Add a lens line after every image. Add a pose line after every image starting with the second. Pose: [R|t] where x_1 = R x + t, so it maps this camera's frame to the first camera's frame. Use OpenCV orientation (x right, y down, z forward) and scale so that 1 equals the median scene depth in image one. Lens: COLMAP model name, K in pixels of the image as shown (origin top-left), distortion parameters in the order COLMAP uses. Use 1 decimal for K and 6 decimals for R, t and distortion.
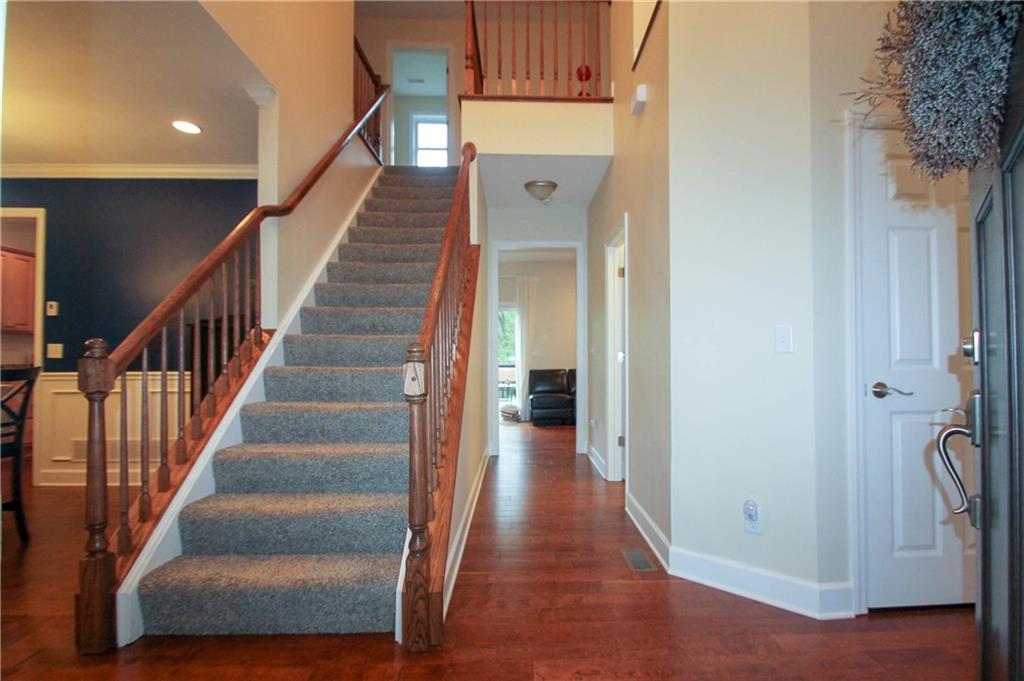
lens RADIAL K [[496.3, 0, 541.8], [0, 496.3, 344.2], [0, 0, 1]] dist [0.000263, -0.005491]
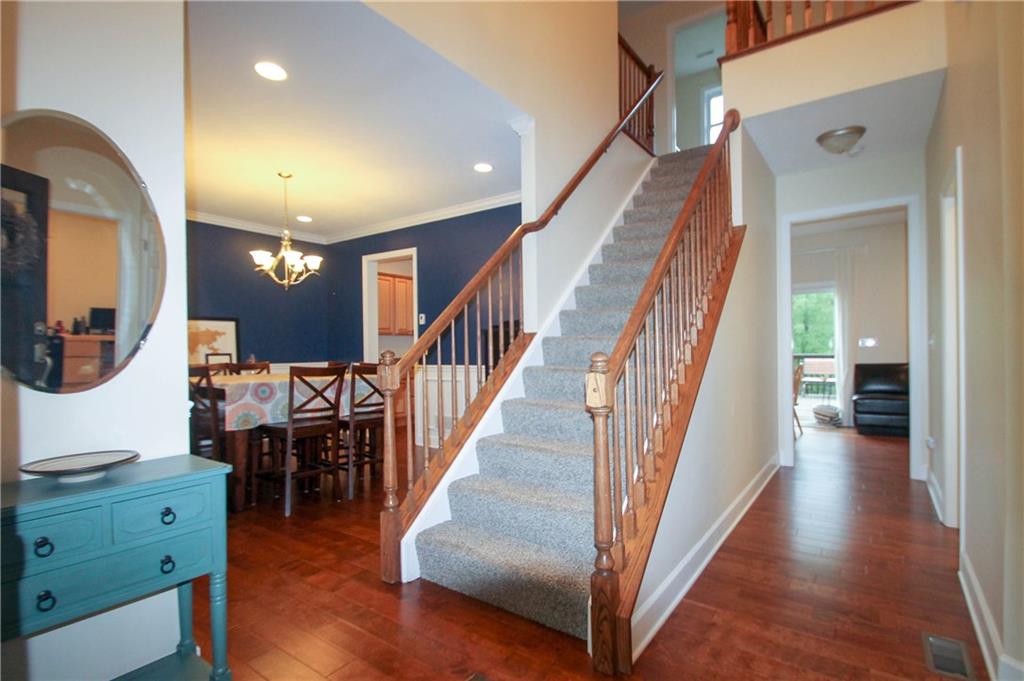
lens RADIAL K [[496.3, 0, 515.3], [0, 496.3, 346.1], [0, 0, 1]] dist [0.000263, -0.005491]
pose [[0.787570, -0.012188, -0.616105, 0.100695], [0.028865, 0.999437, 0.017128, -0.017049], [0.615549, -0.031274, 0.787478, 0.071996]]
